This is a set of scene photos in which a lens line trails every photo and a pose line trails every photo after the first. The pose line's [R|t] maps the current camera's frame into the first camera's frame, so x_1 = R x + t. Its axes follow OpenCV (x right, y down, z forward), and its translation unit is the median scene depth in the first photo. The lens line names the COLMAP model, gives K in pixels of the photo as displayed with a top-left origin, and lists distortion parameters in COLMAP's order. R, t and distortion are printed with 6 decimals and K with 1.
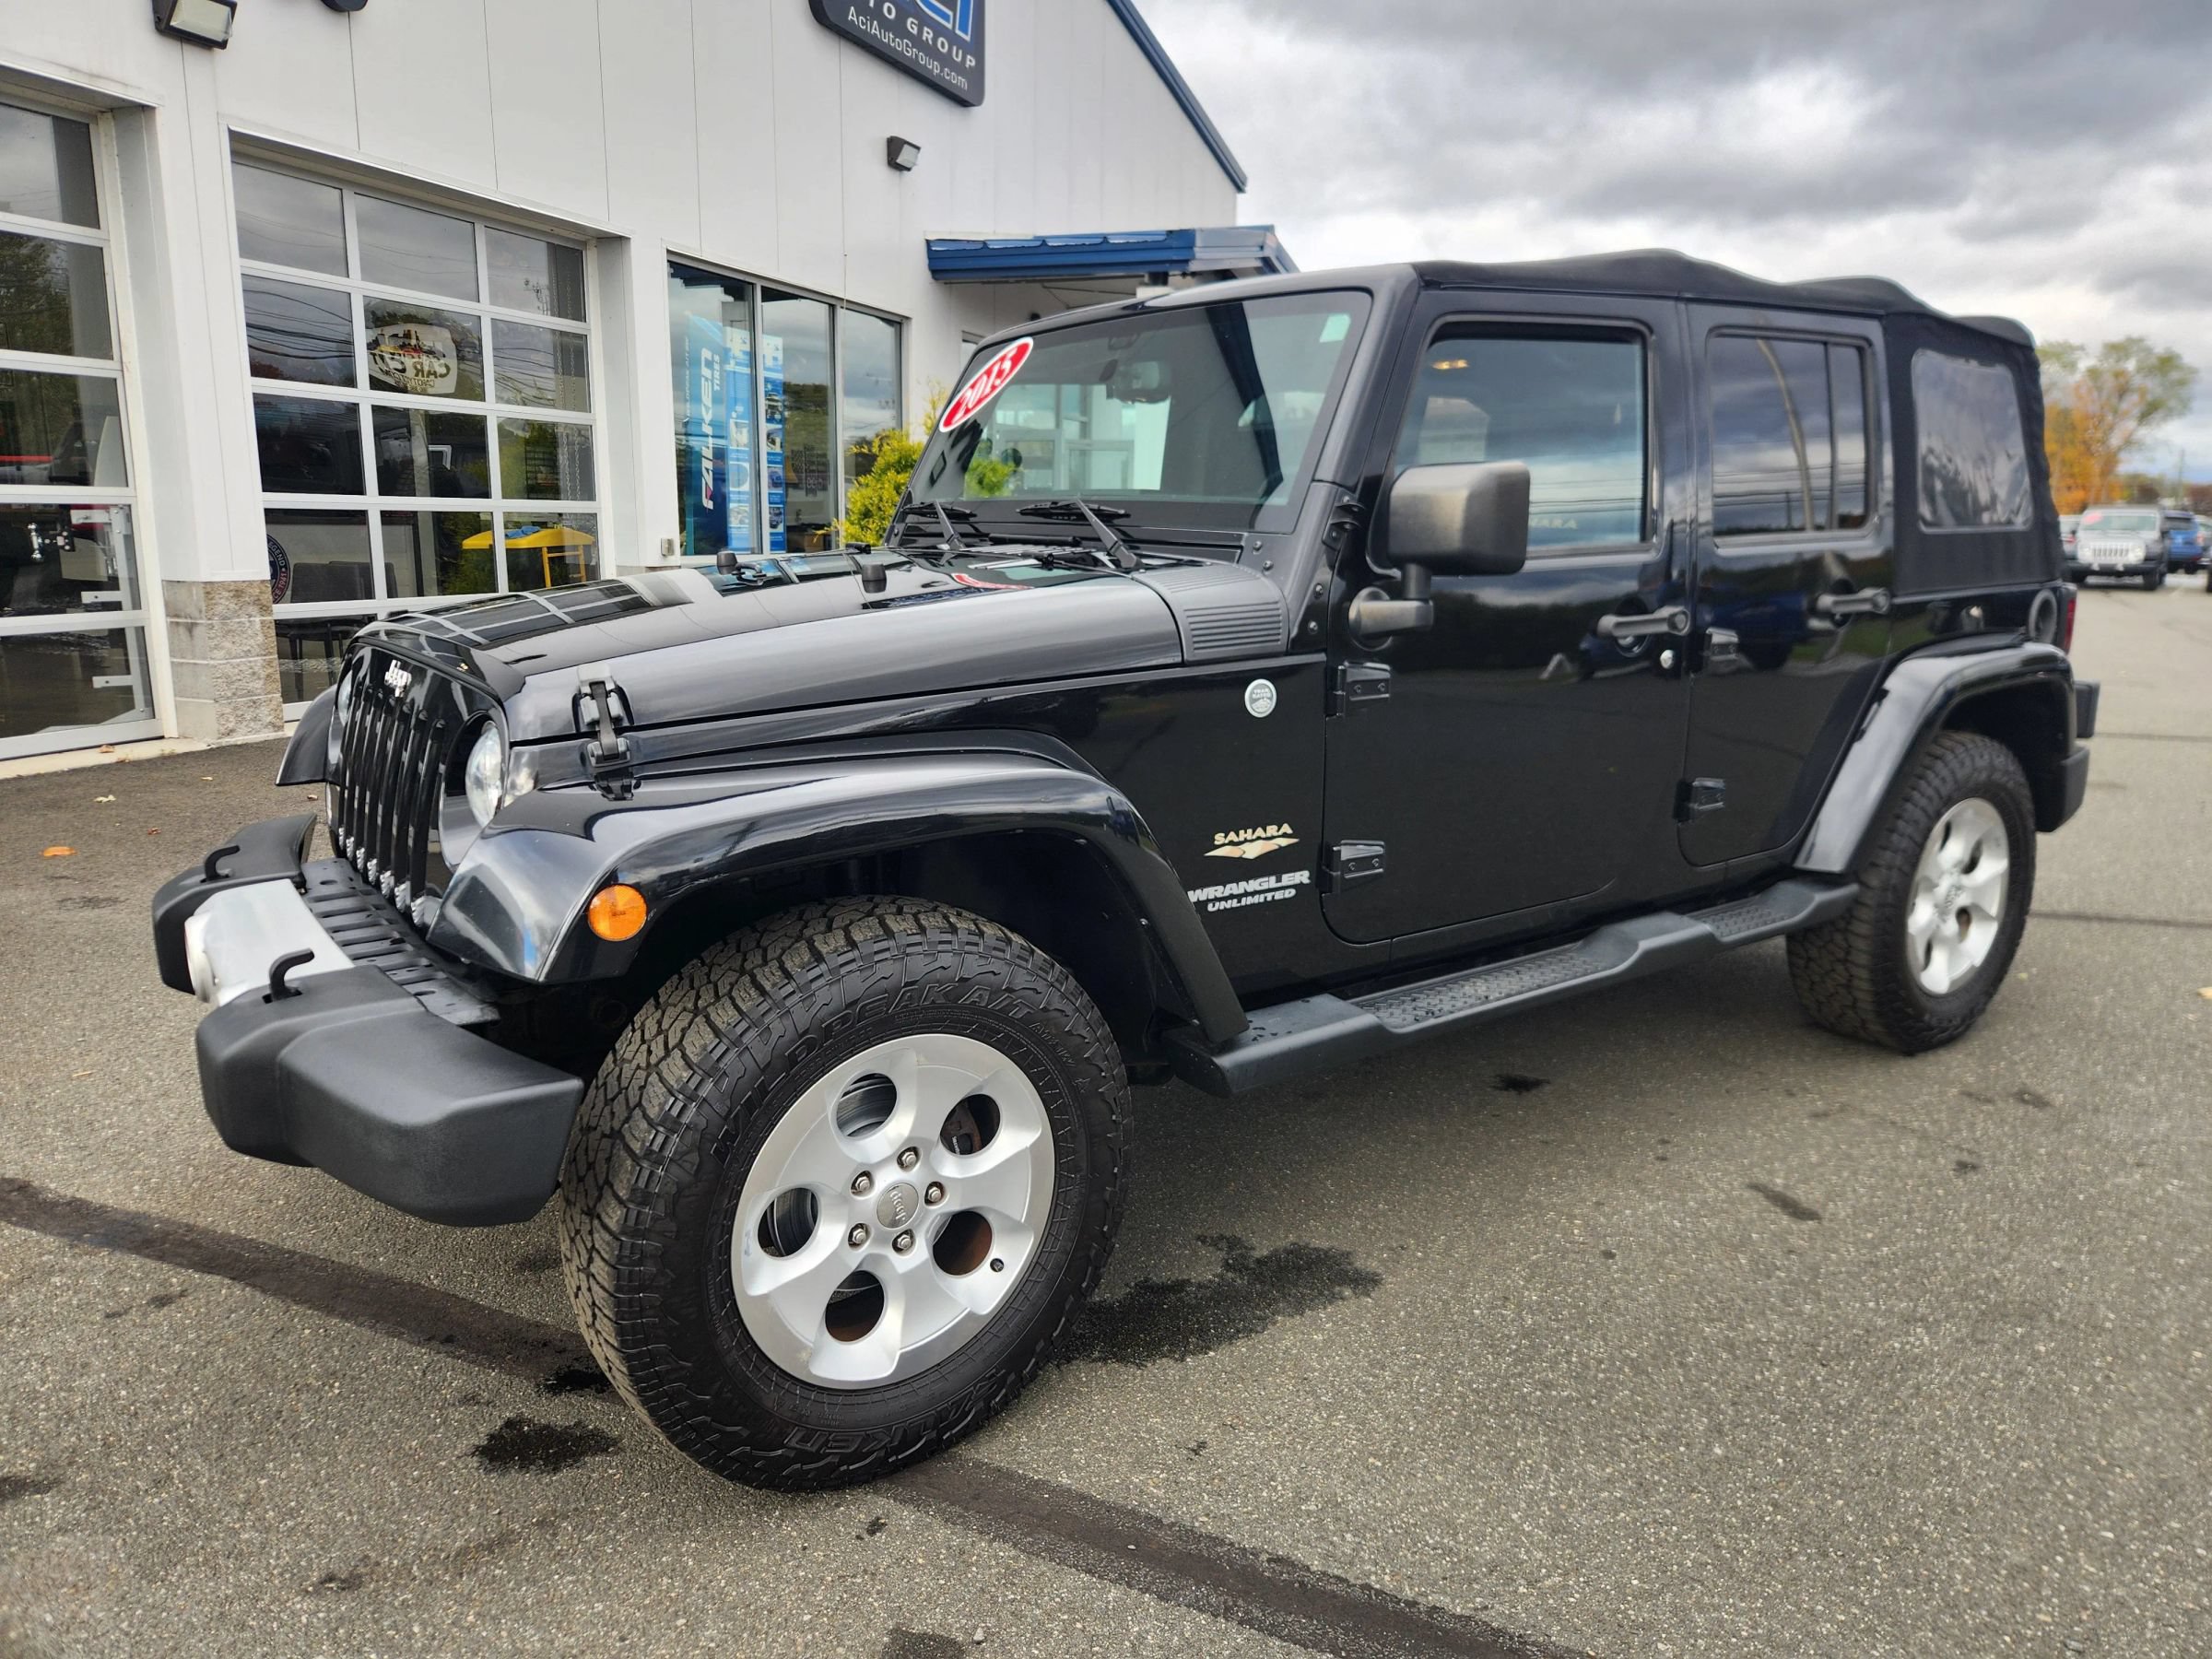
lens RADIAL K [[1478.6, 0, 1104.2], [0, 1478.6, 813.7], [0, 0, 1]] dist [0.069603, -0.055230]
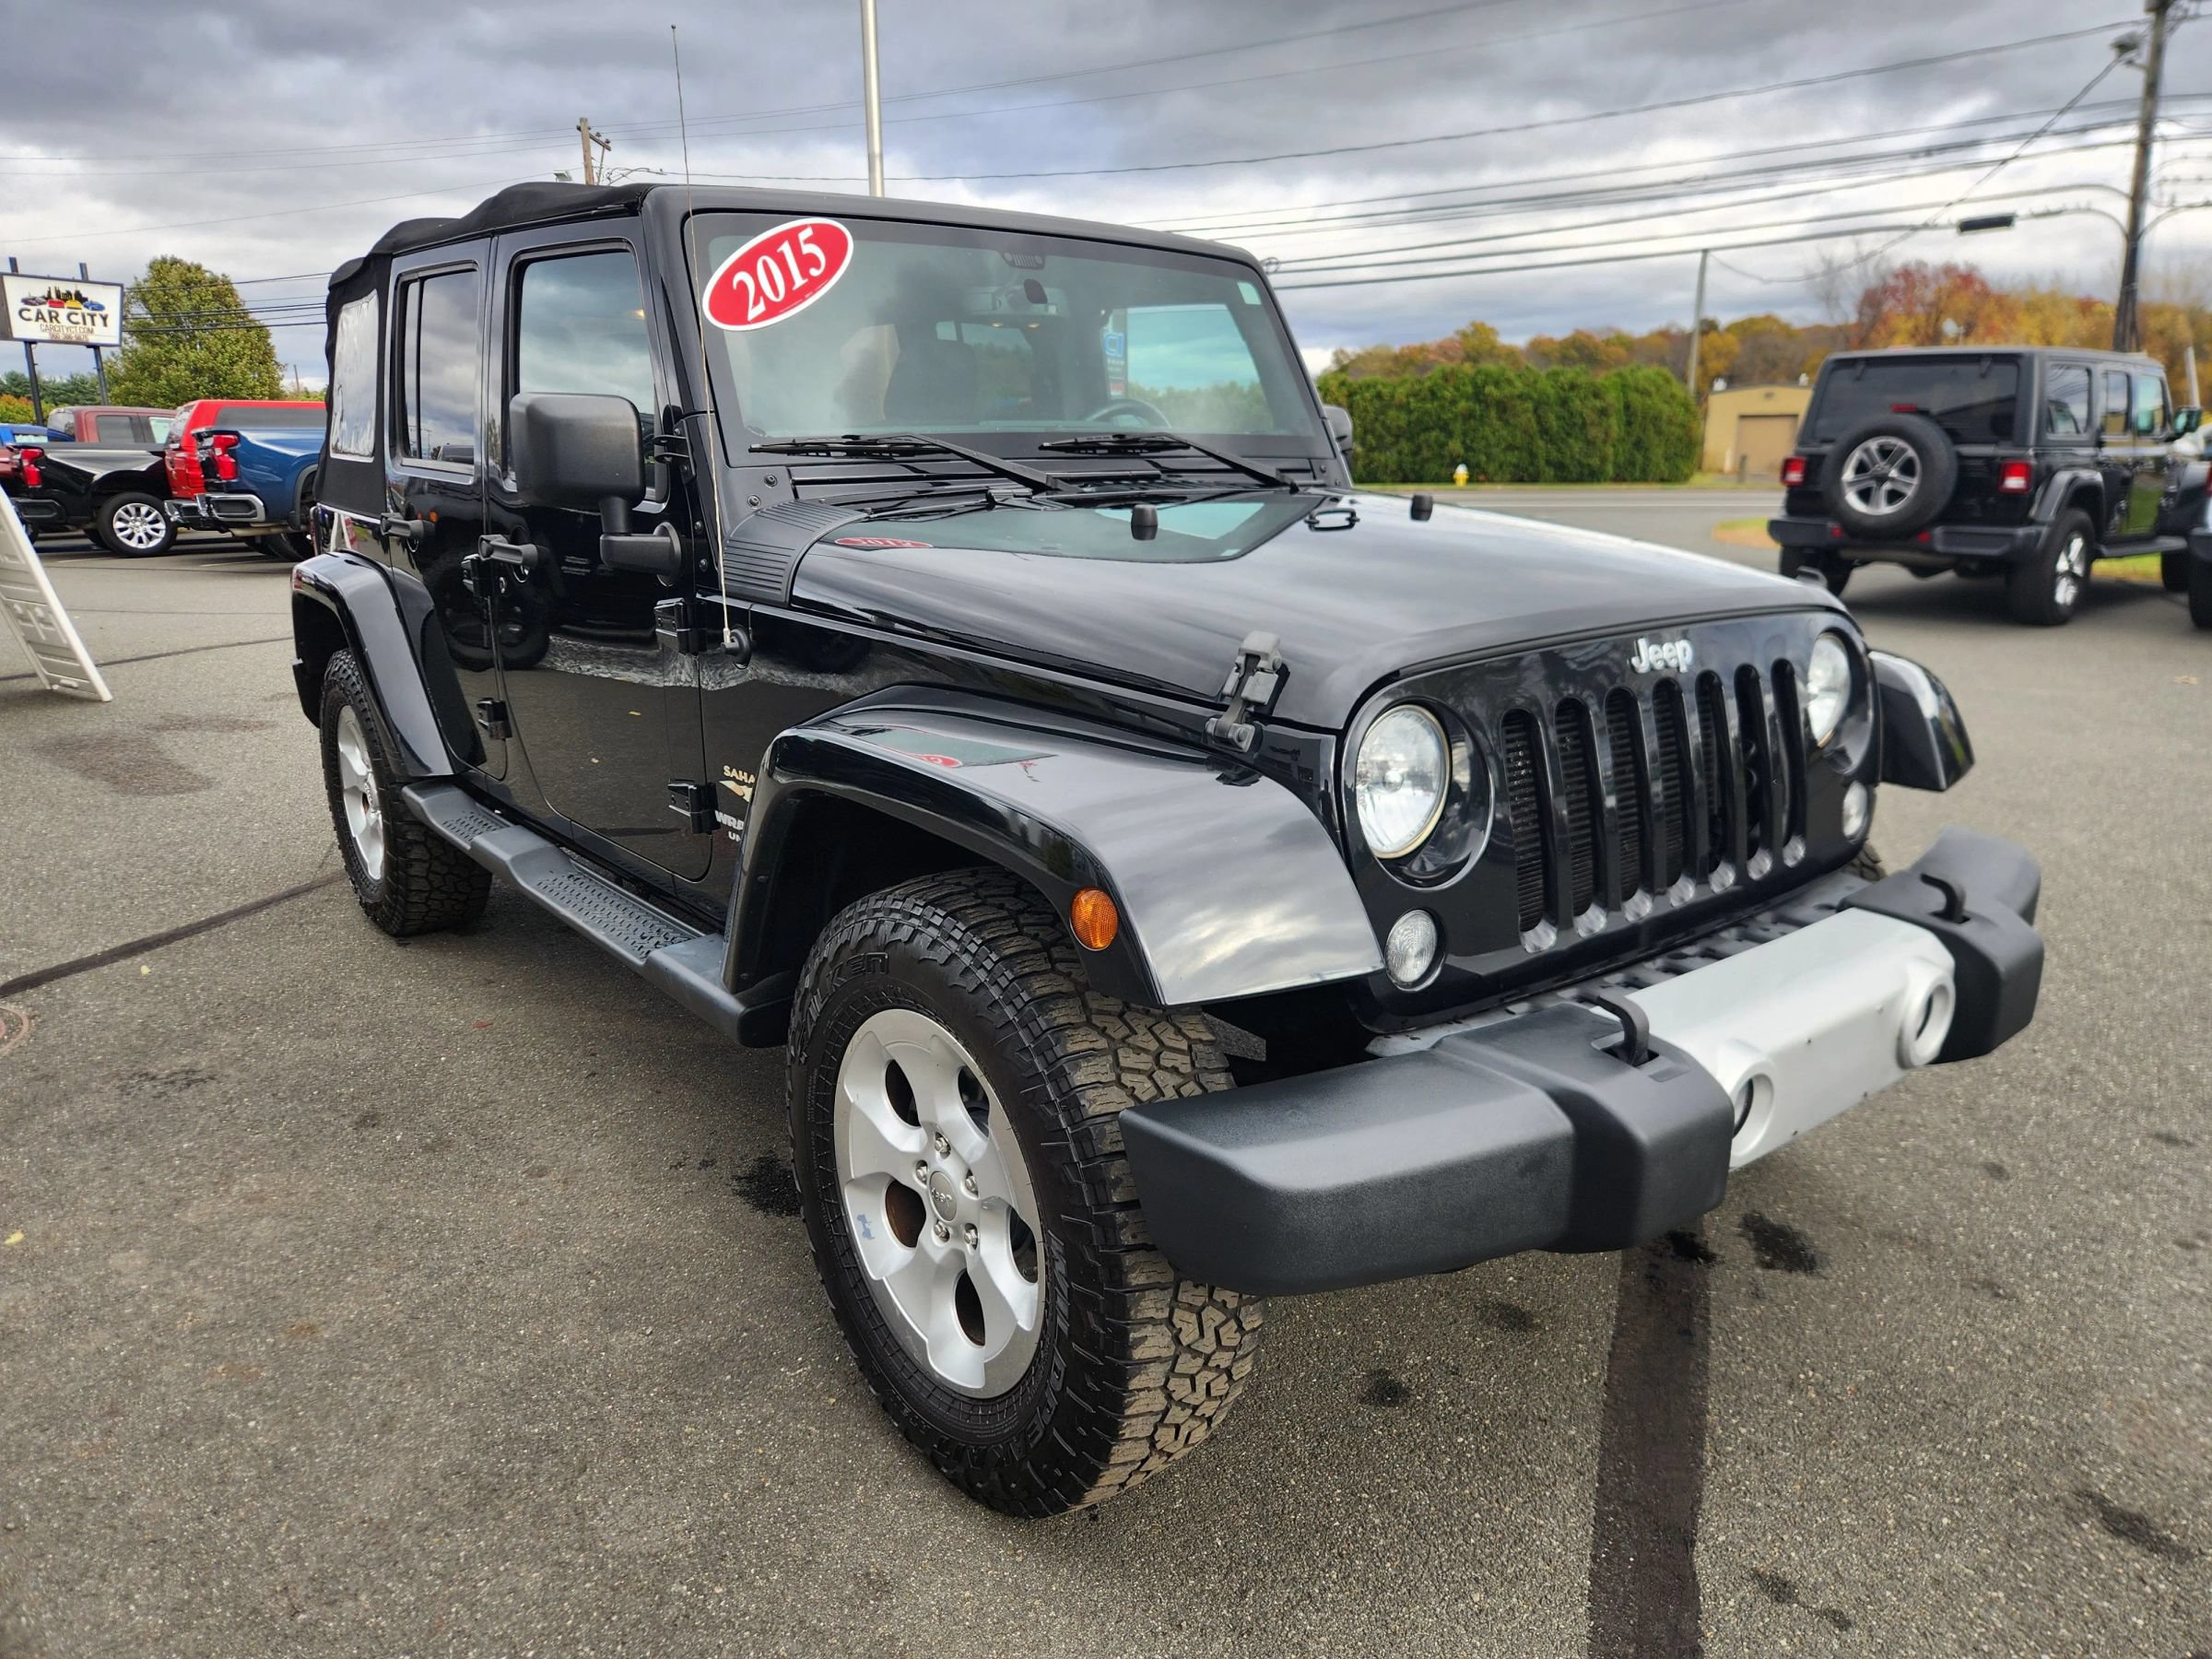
lens RADIAL K [[1478.6, 0, 1121.6], [0, 1478.6, 827.2], [0, 0, 1]] dist [0.069603, -0.055230]
pose [[-0.052342, -0.259530, 0.964316, -1.070867], [0.202546, 0.942810, 0.264736, -0.235224], [-0.977873, 0.209175, 0.003218, 1.095817]]
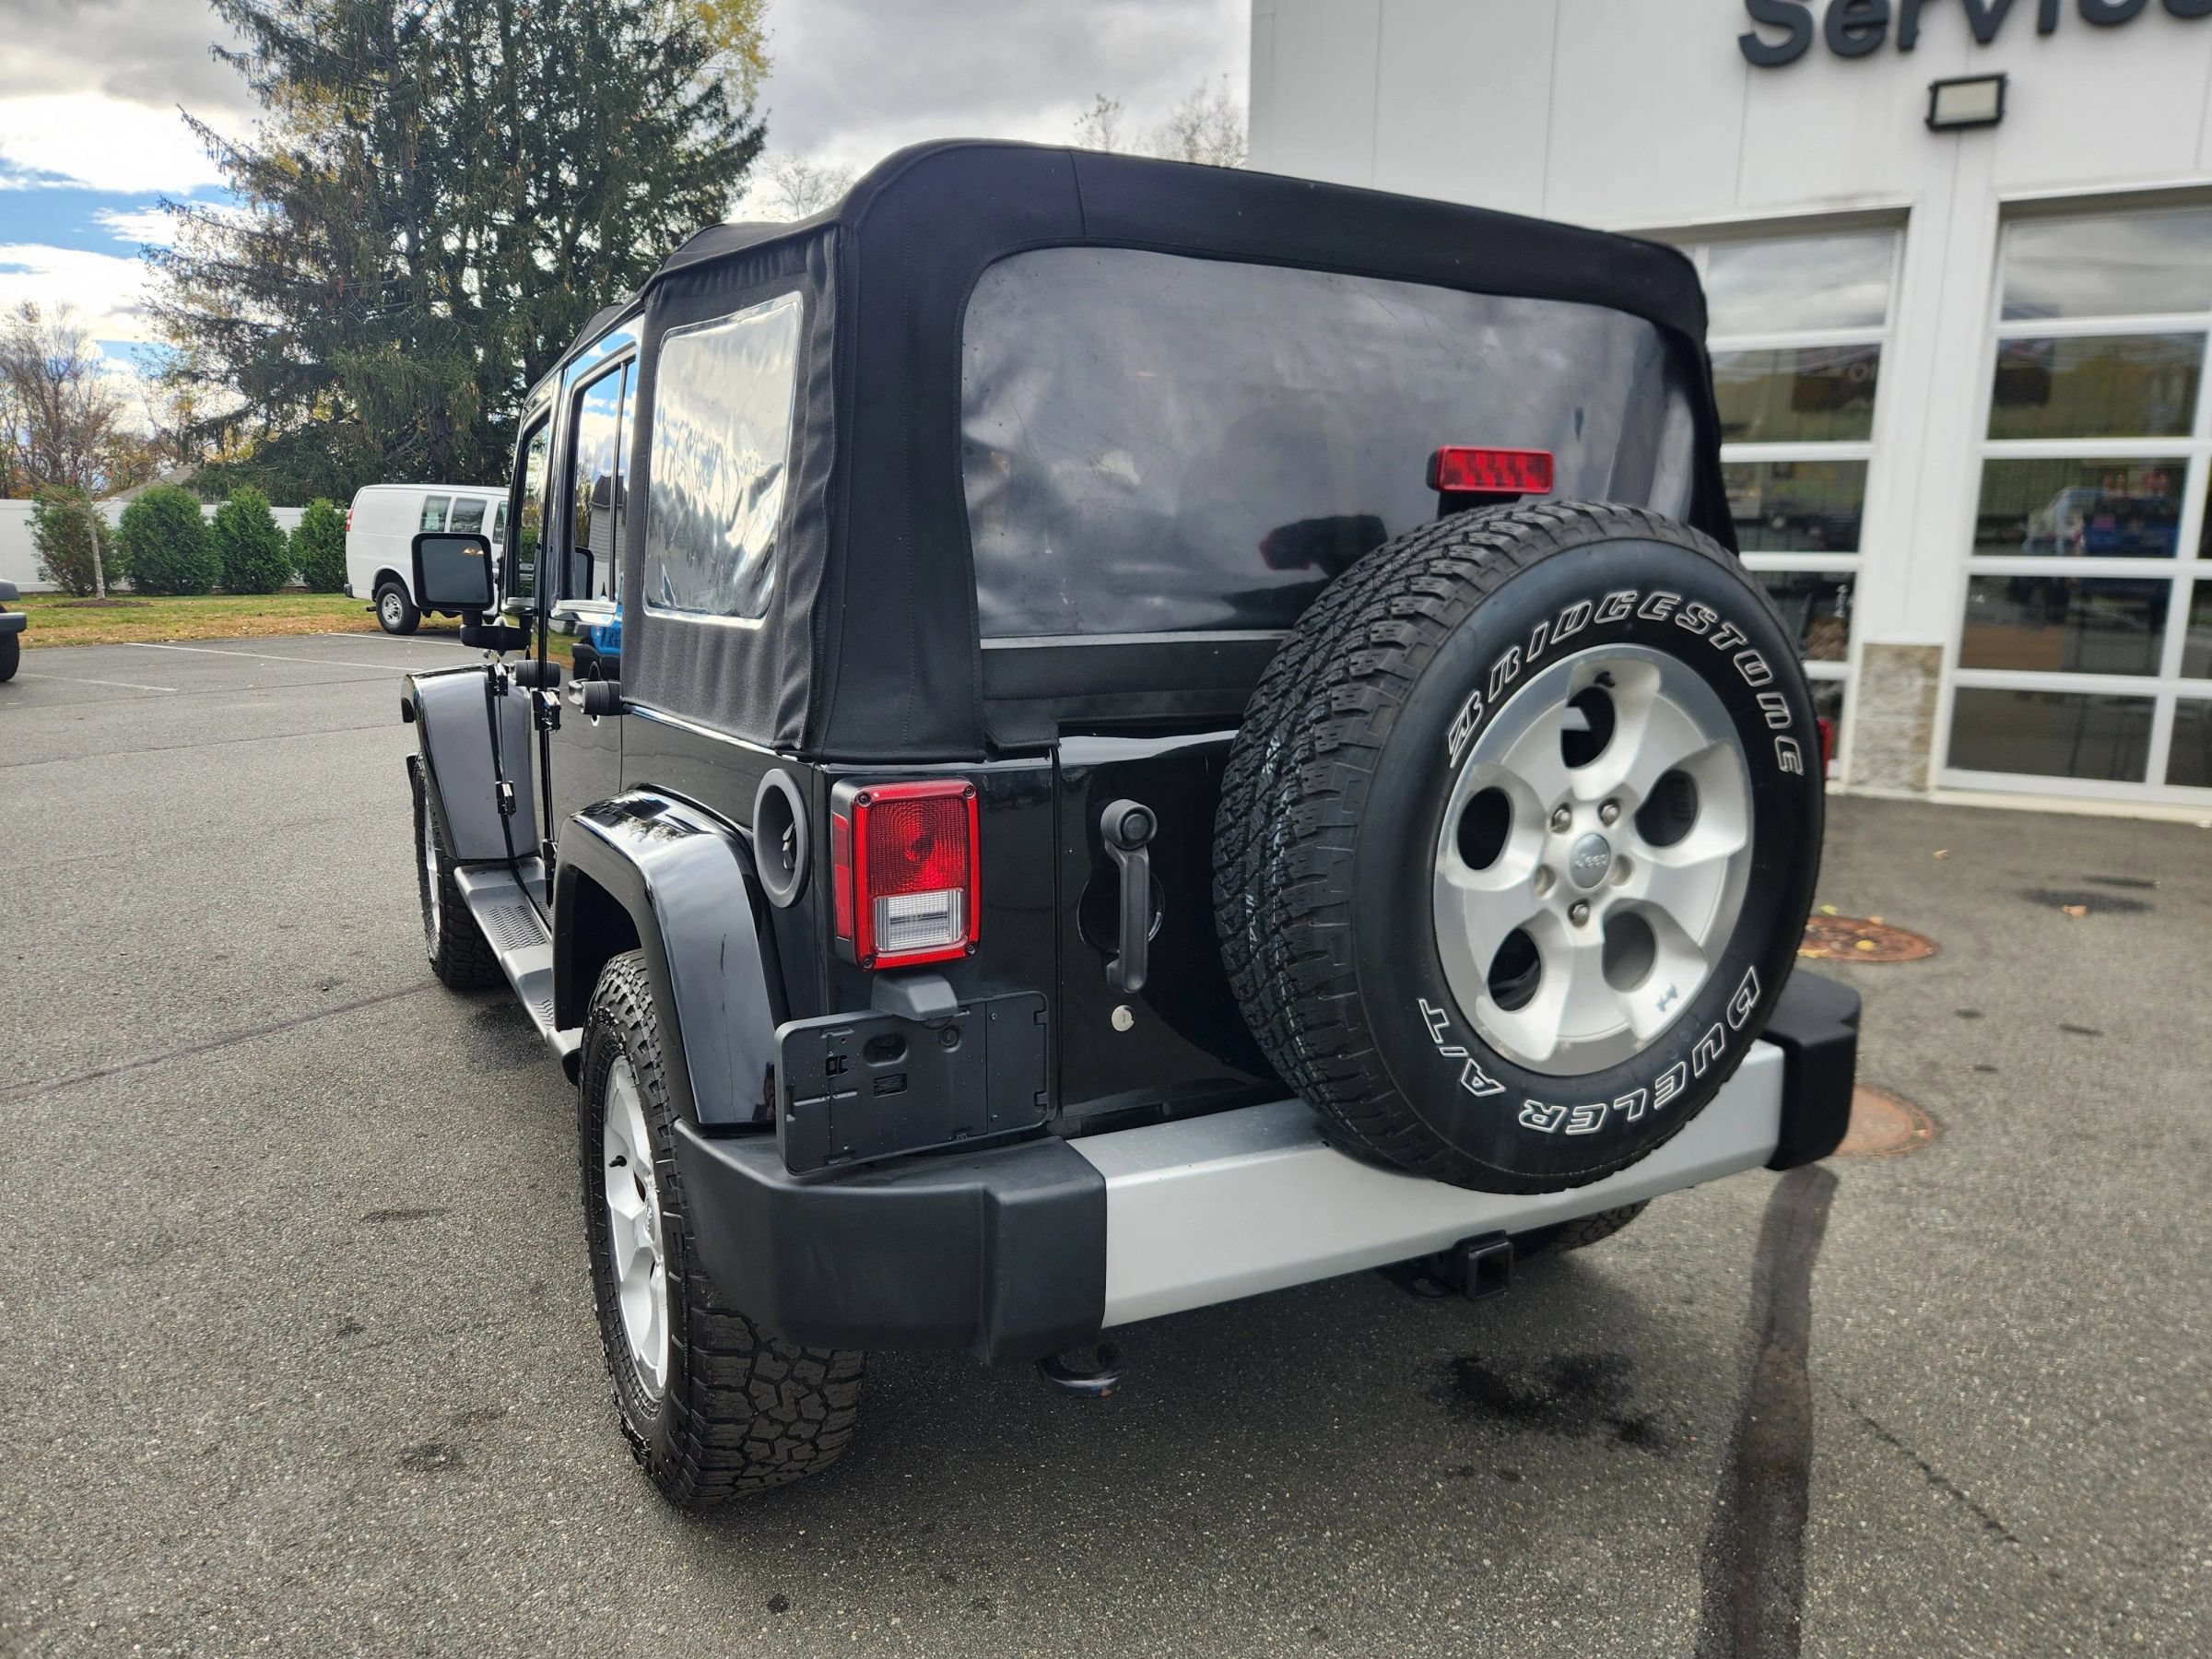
lens RADIAL K [[1478.6, 0, 1105.4], [0, 1478.6, 830.5], [0, 0, 1]] dist [0.069603, -0.055230]
pose [[-0.114179, 0.175564, -0.977824, 1.448670], [-0.208906, 0.958011, 0.196400, -0.328995], [0.971247, 0.226698, -0.072708, 1.561581]]
